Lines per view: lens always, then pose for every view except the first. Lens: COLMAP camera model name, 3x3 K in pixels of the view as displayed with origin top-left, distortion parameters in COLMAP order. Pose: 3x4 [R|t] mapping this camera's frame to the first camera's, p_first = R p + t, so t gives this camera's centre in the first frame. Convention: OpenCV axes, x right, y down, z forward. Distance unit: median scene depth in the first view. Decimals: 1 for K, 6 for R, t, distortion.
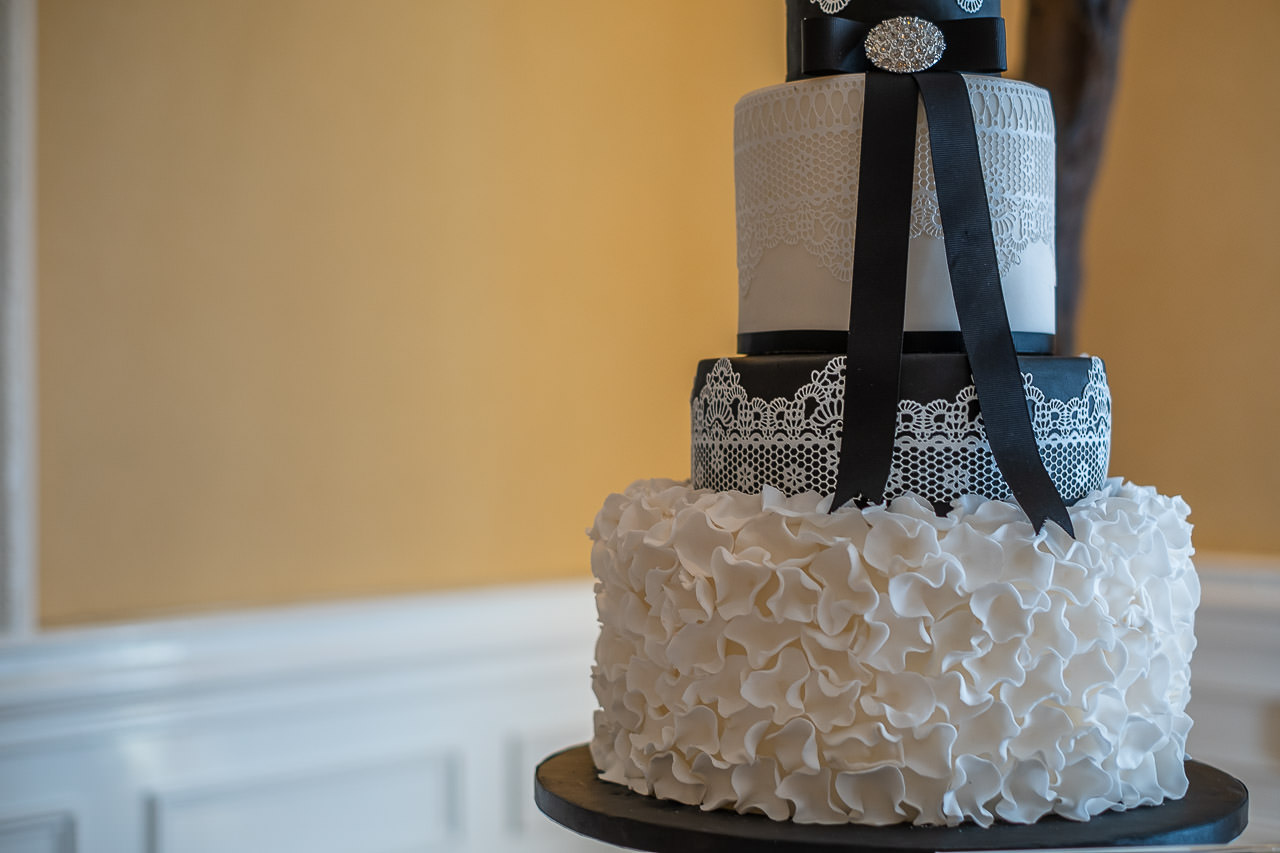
lens RADIAL K [[1999.4, 0, 641.5], [0, 1999.4, 425.2], [0, 0, 1]] dist [-0.082937, 0.000000]
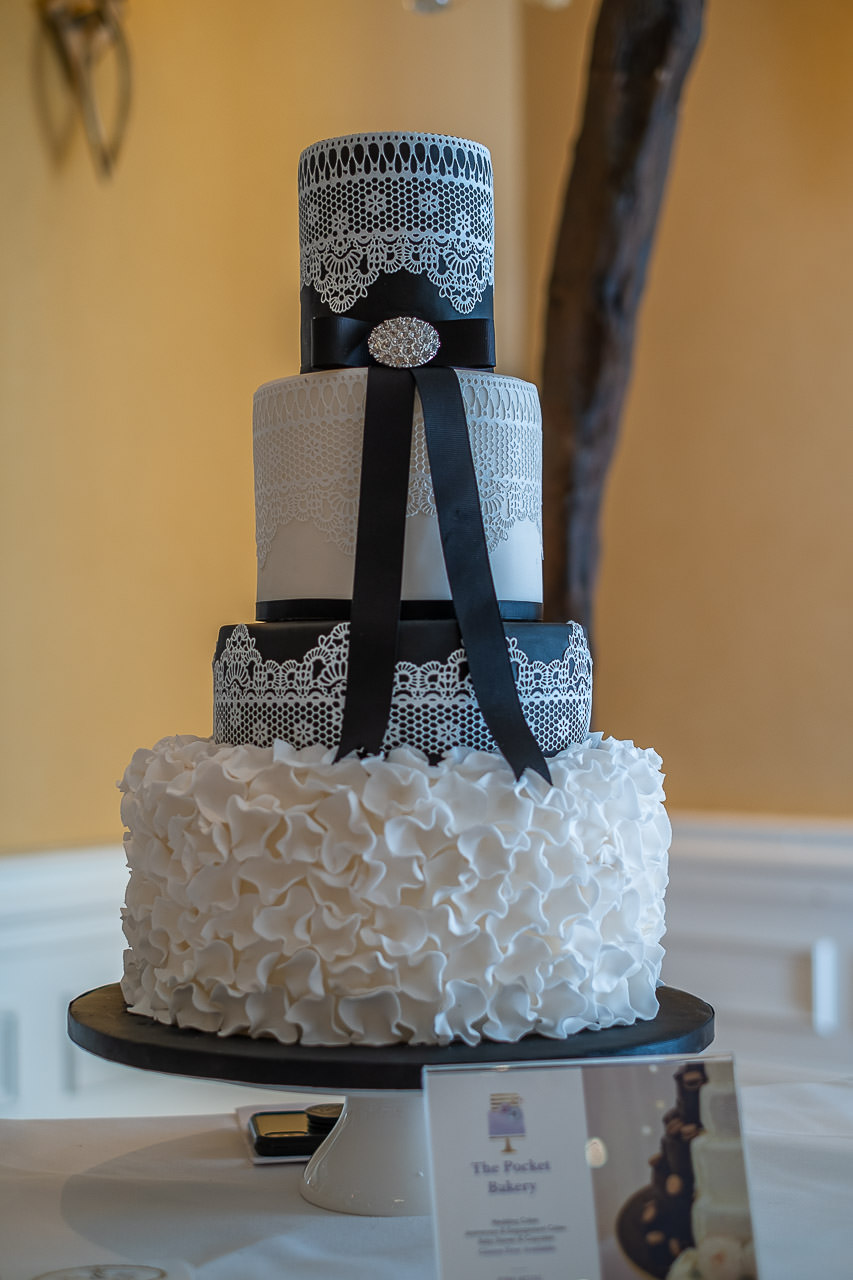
lens RADIAL K [[1999.4, 0, 425.0], [0, 1999.4, 639.1], [0, 0, 1]] dist [-0.082937, 0.000000]
pose [[0.994385, 0.000430, 0.105823, 0.026595], [0.002579, 0.999596, -0.028291, 0.006085], [-0.105793, 0.028405, 0.993982, -0.105895]]
